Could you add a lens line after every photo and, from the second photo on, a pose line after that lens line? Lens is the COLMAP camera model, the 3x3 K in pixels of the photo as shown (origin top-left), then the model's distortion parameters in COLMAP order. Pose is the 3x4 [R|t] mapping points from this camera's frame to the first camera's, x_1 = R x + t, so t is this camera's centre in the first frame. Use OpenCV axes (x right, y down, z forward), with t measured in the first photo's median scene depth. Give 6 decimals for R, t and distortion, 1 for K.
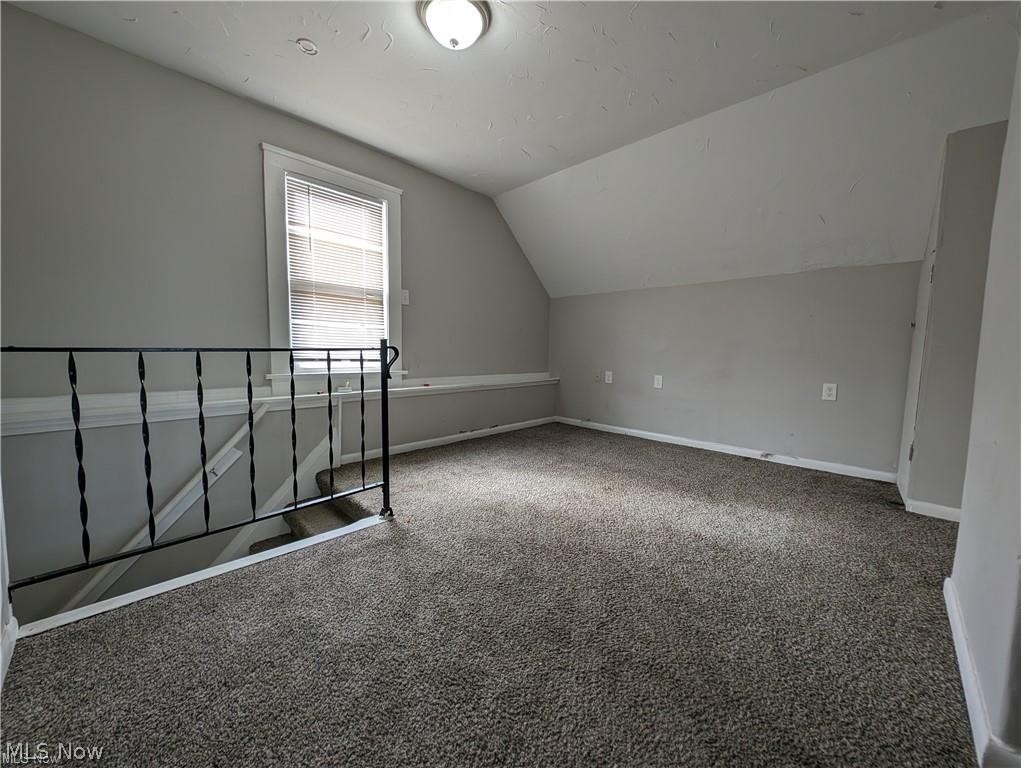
lens RADIAL K [[381.3, 0, 513.6], [0, 381.3, 382.5], [0, 0, 1]] dist [0.000198, -0.000100]
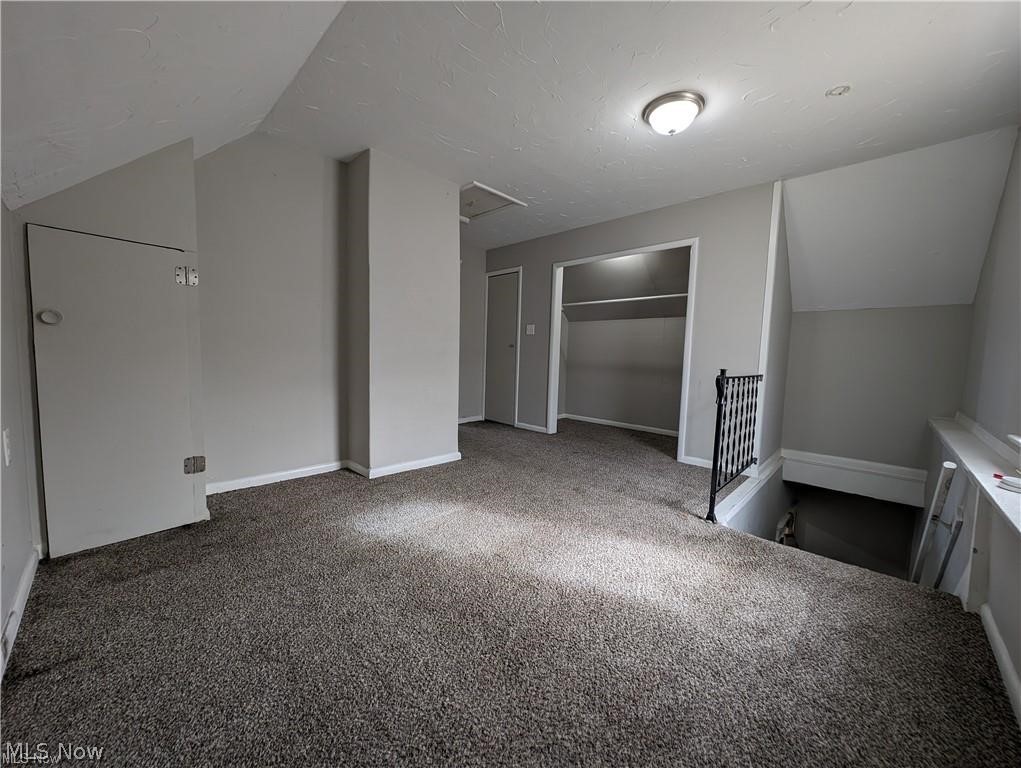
lens RADIAL K [[381.3, 0, 513.6], [0, 381.3, 382.5], [0, 0, 1]] dist [0.000198, -0.000100]
pose [[-0.998622, -0.050187, -0.015310, 0.215628], [-0.052013, 0.985282, 0.162830, -0.159160], [0.006912, 0.163402, -0.986535, 1.489546]]
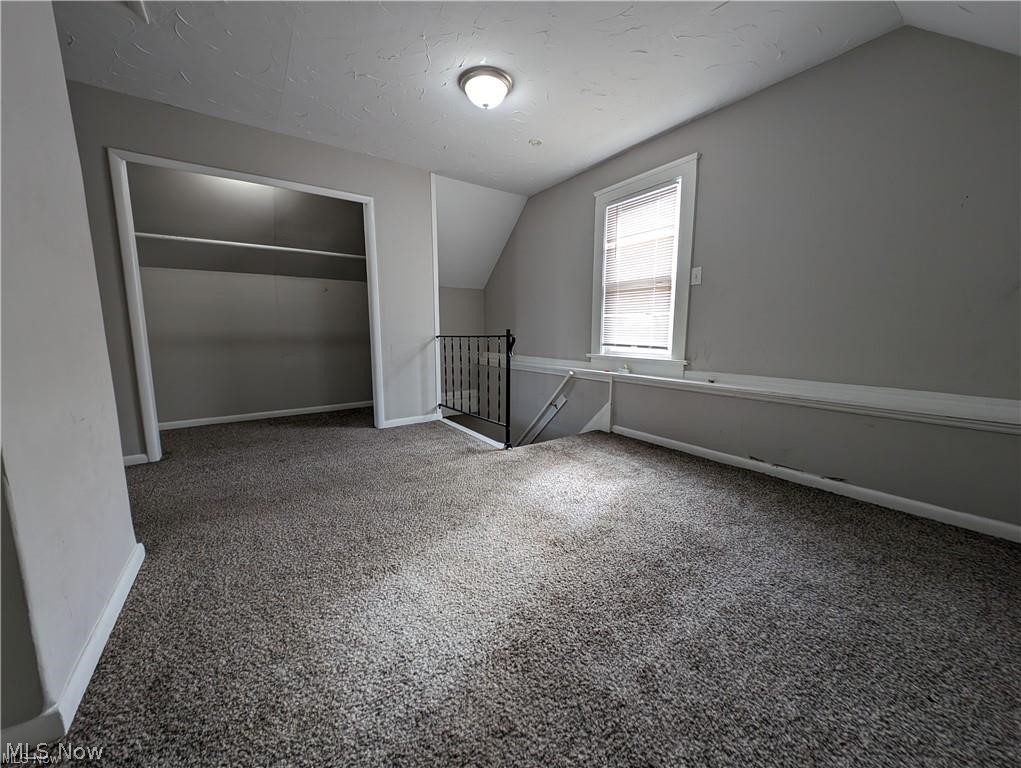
lens RADIAL K [[381.3, 0, 513.6], [0, 381.3, 382.5], [0, 0, 1]] dist [0.000198, -0.000100]
pose [[-0.182174, 0.115580, -0.976450, 0.781709], [-0.087218, 0.987253, 0.133131, -0.075363], [0.979390, 0.109417, -0.169772, 0.896717]]
